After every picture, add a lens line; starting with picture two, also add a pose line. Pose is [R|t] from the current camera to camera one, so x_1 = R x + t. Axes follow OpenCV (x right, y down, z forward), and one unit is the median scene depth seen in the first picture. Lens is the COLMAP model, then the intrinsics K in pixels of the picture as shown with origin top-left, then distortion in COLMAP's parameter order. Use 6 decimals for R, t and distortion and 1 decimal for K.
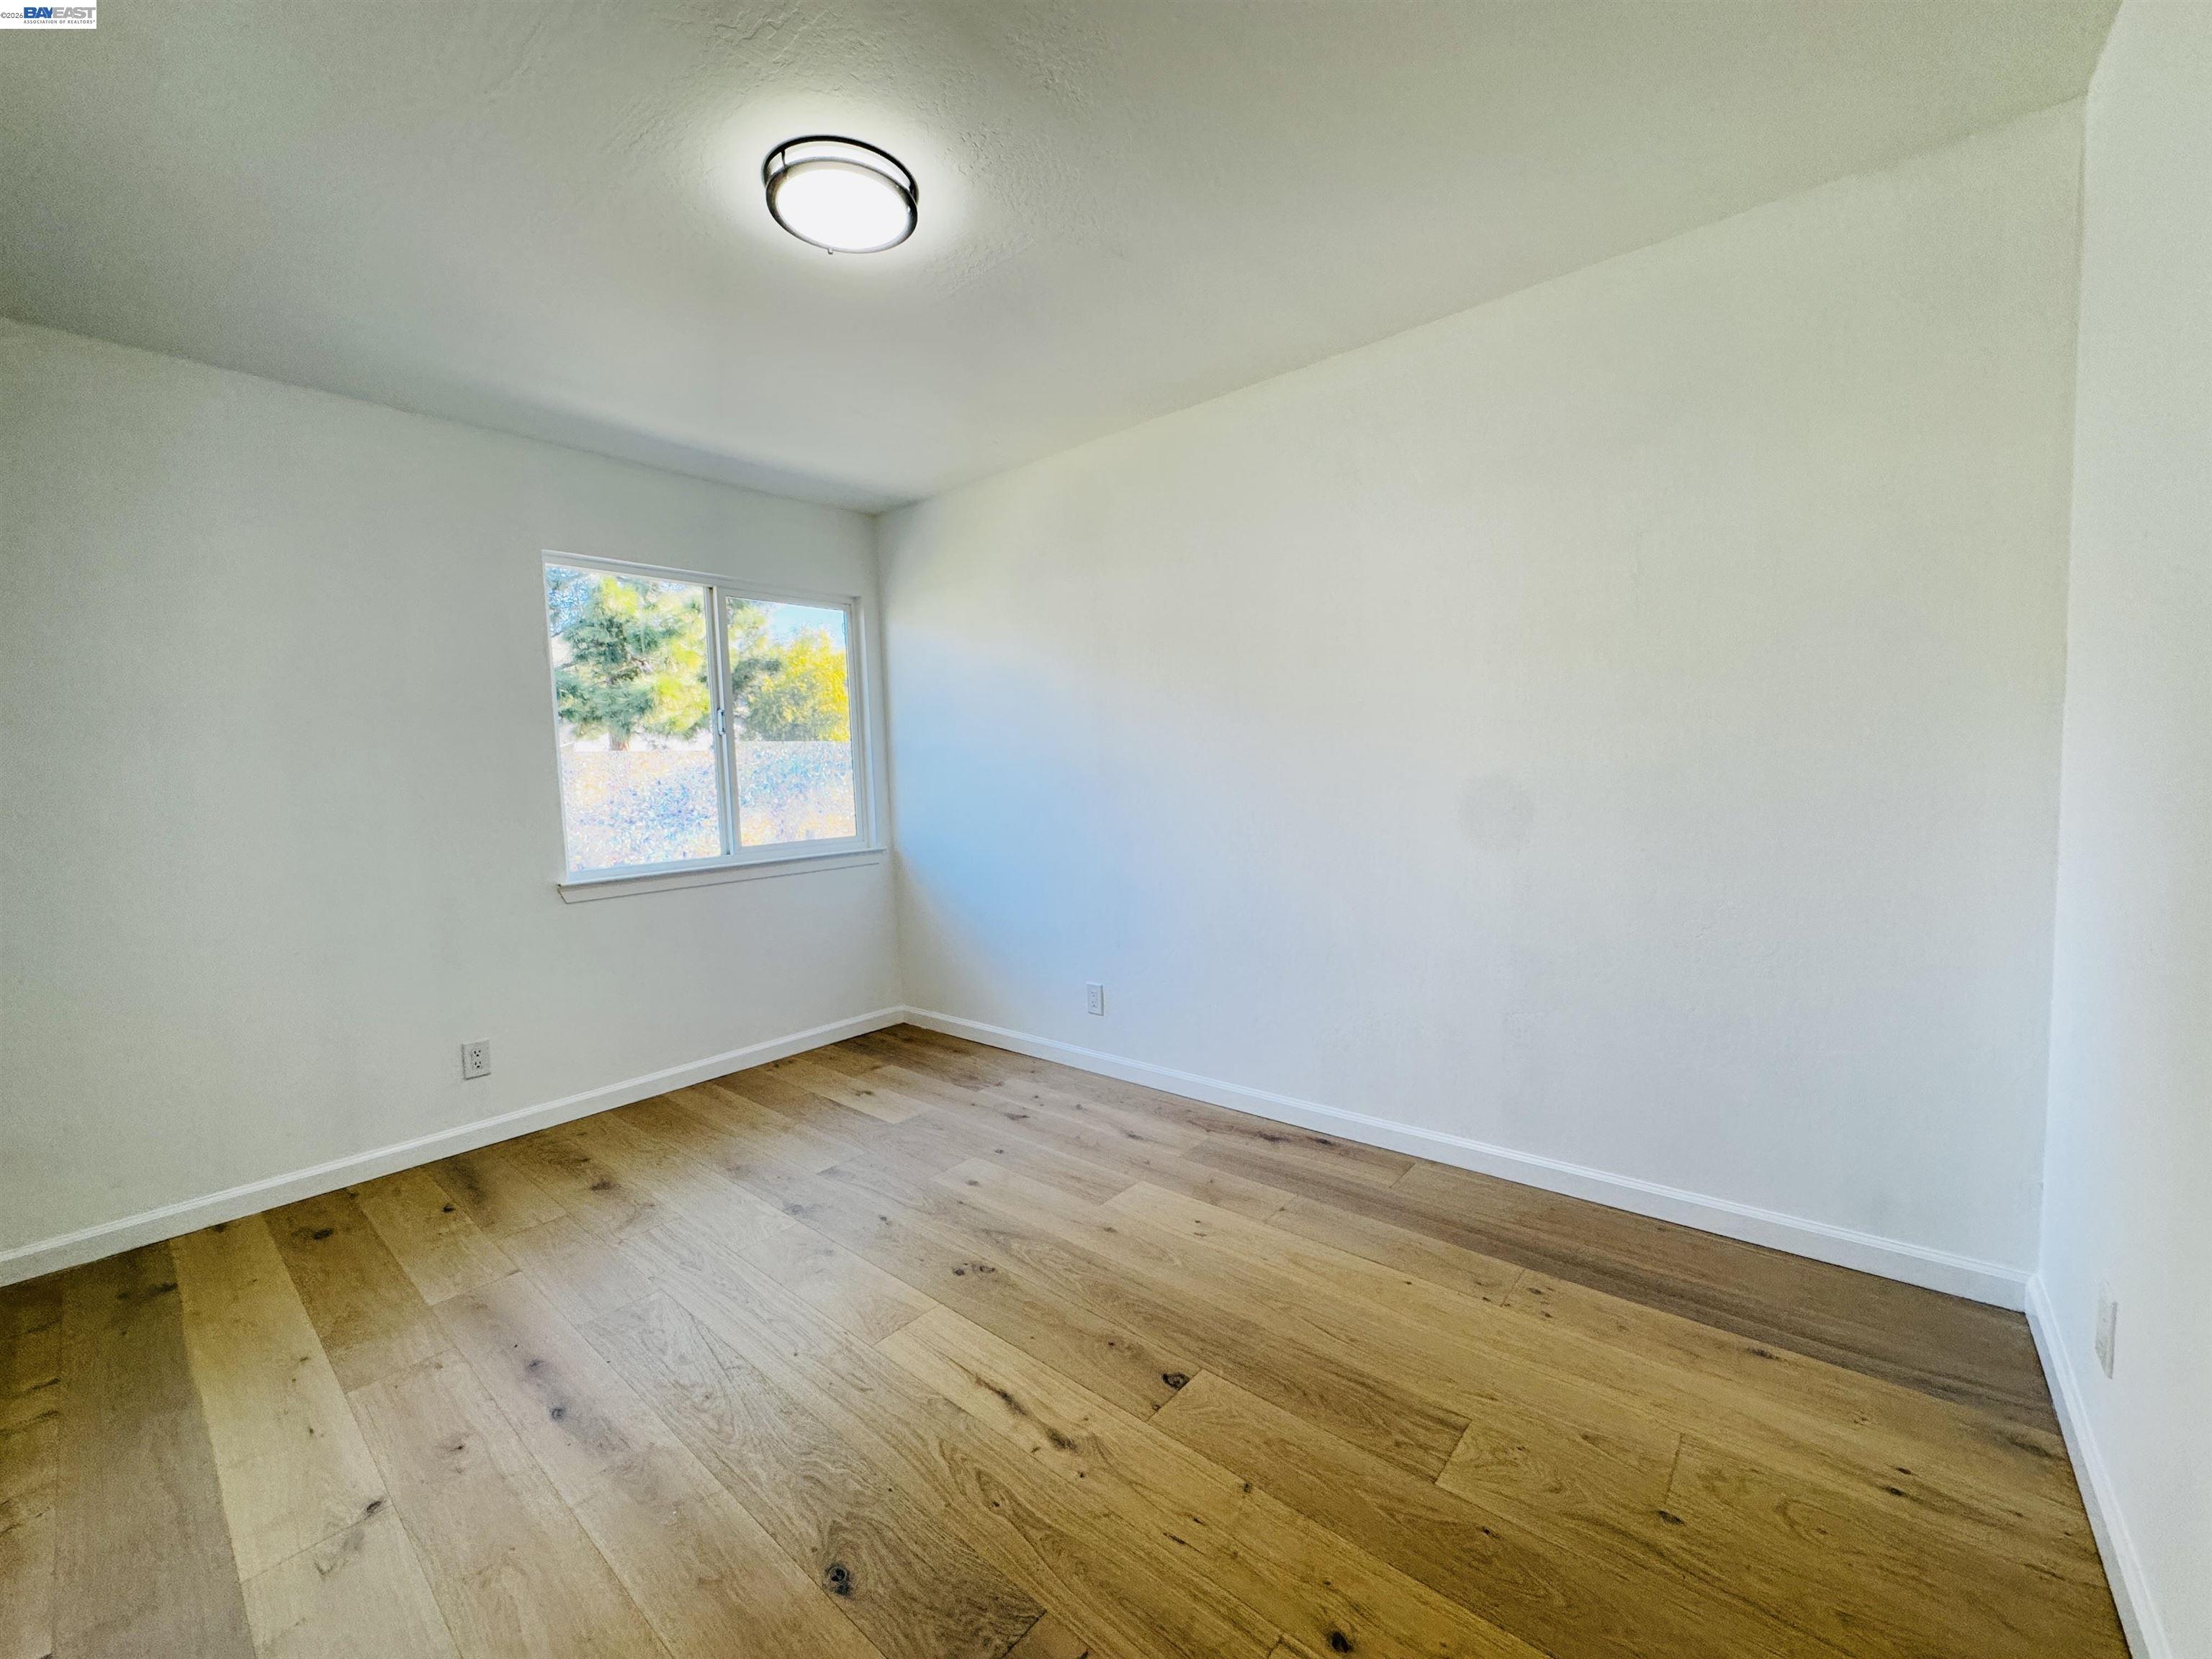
lens RADIAL K [[875.8, 0, 1106.0], [0, 875.8, 829.5], [0, 0, 1]] dist [-0.001662, -0.000291]
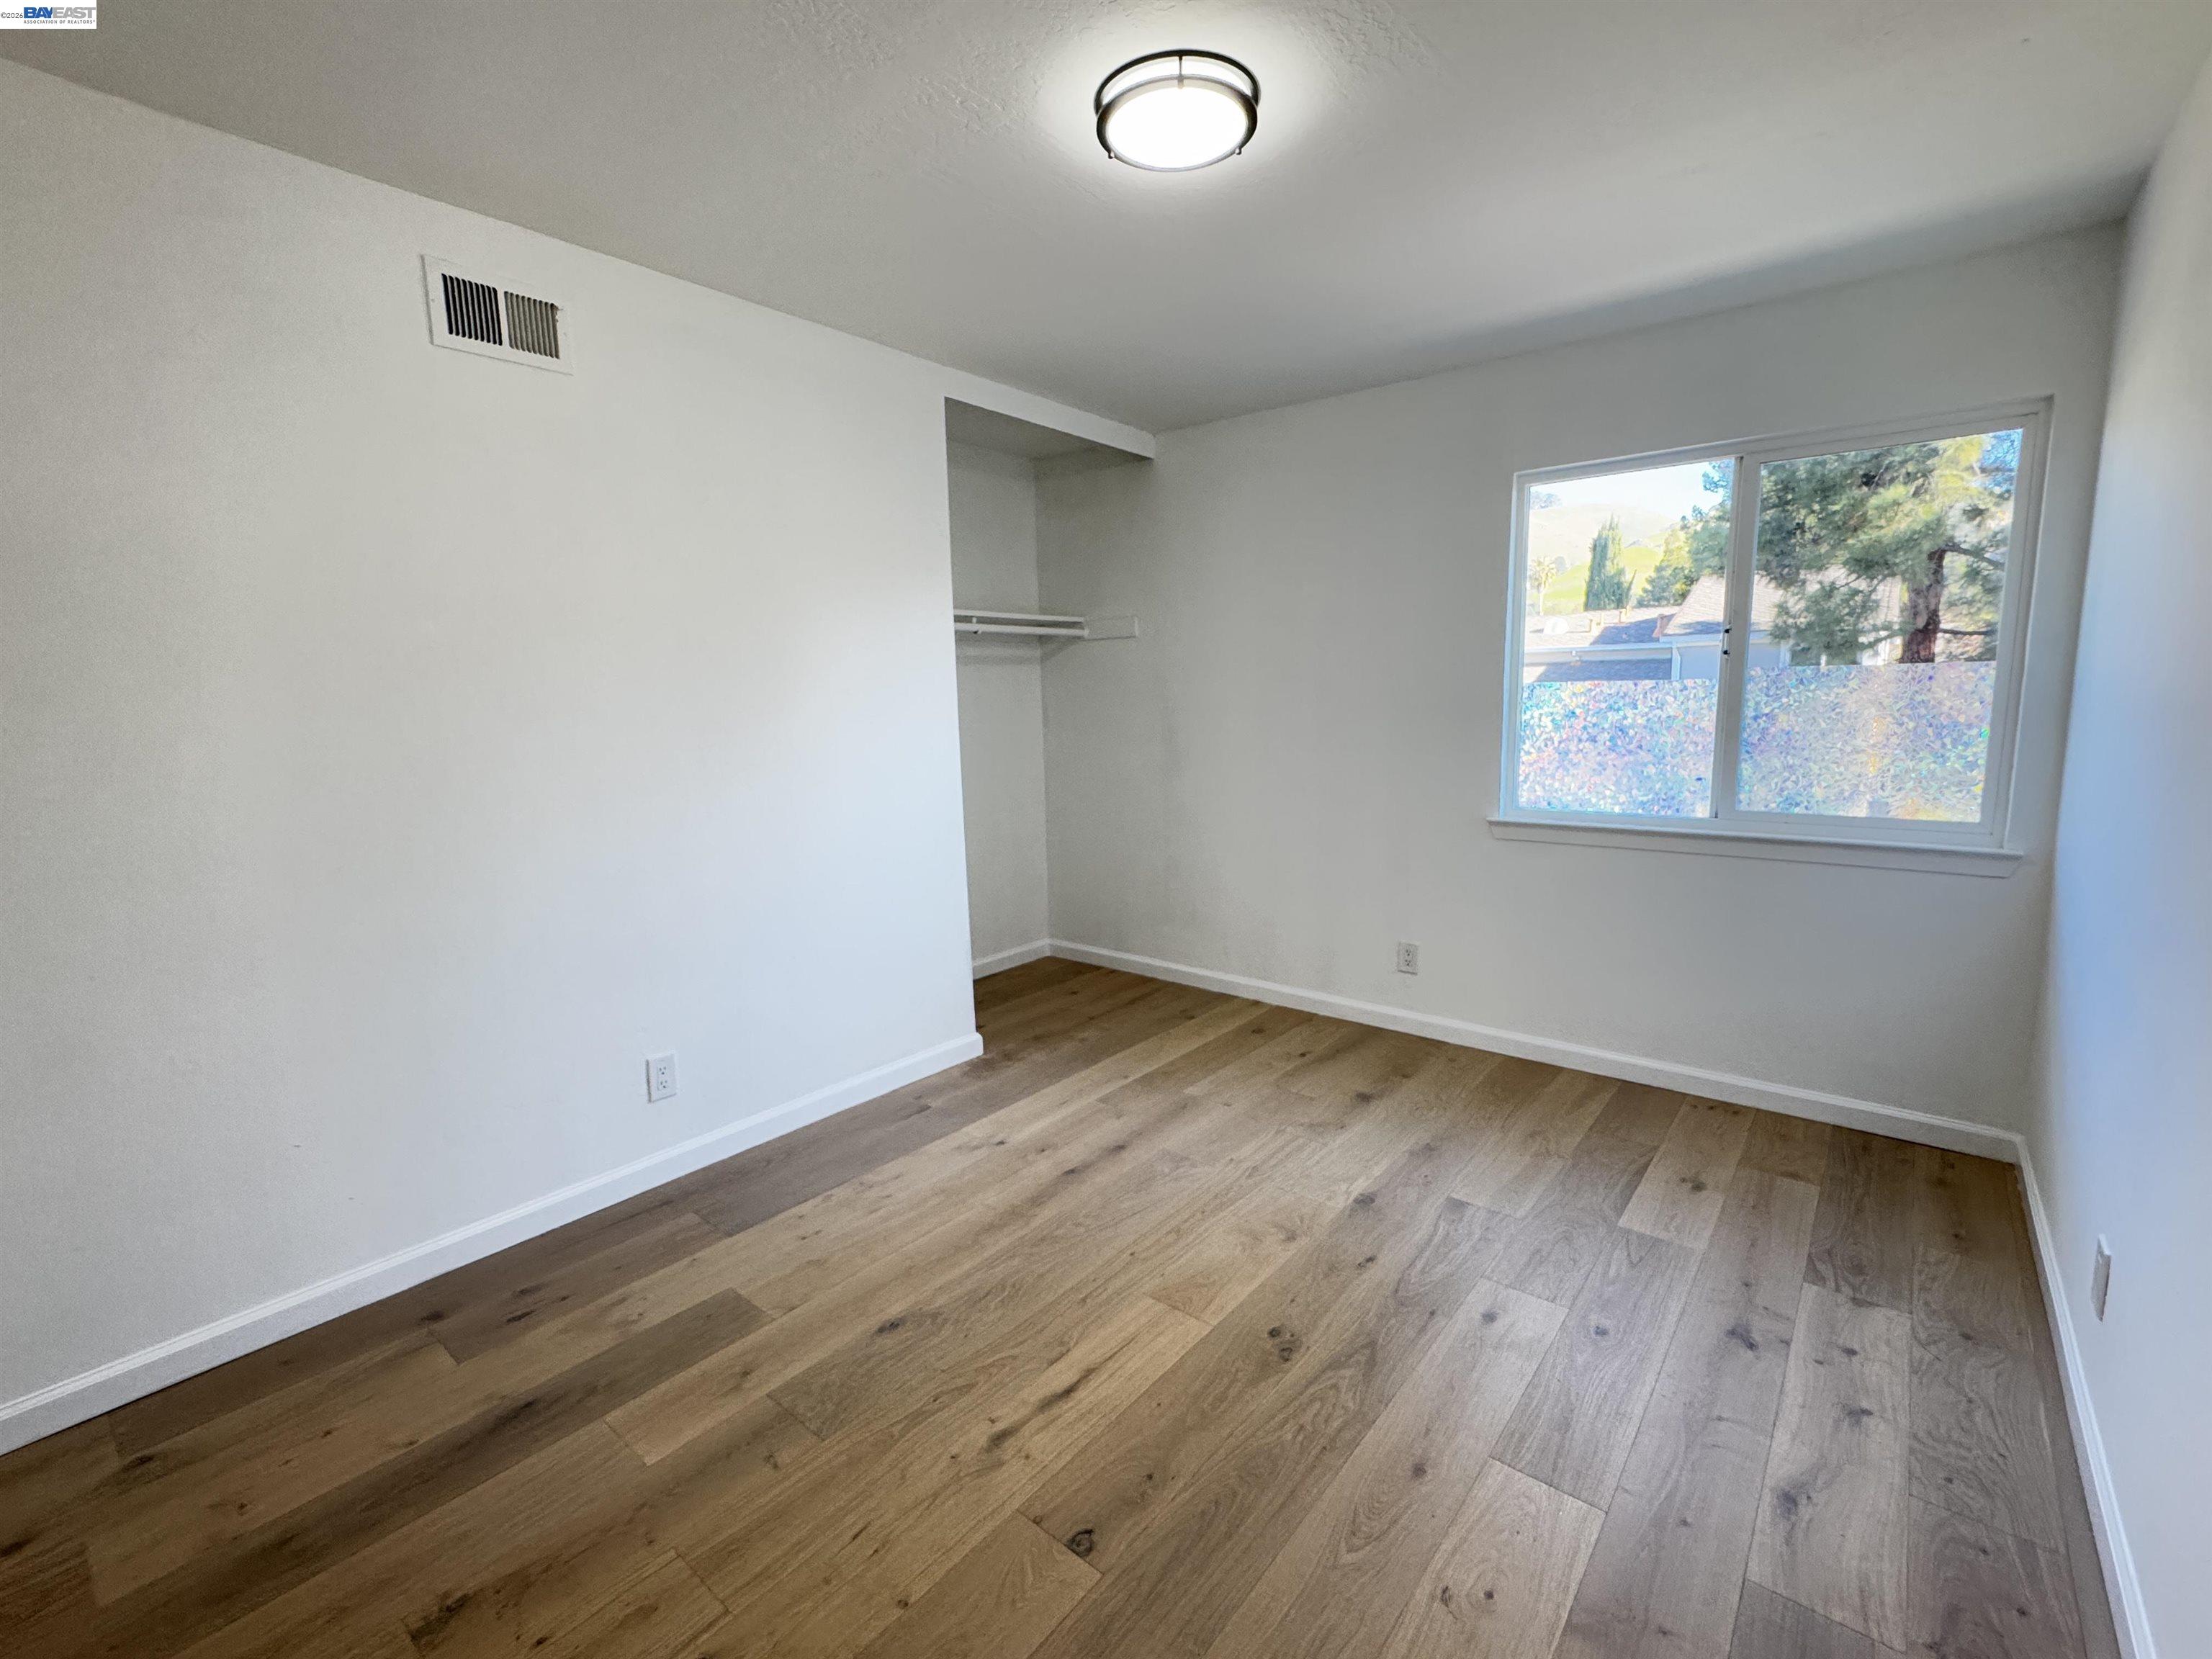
lens RADIAL K [[976.0, 0, 1106.0], [0, 976.0, 829.5], [0, 0, 1]] dist [0.000323, 0.000132]
pose [[0.014284, 0.173611, -0.984711, 0.562236], [-0.055143, 0.983449, 0.172589, -0.111724], [0.998376, 0.051835, 0.023621, 0.641486]]
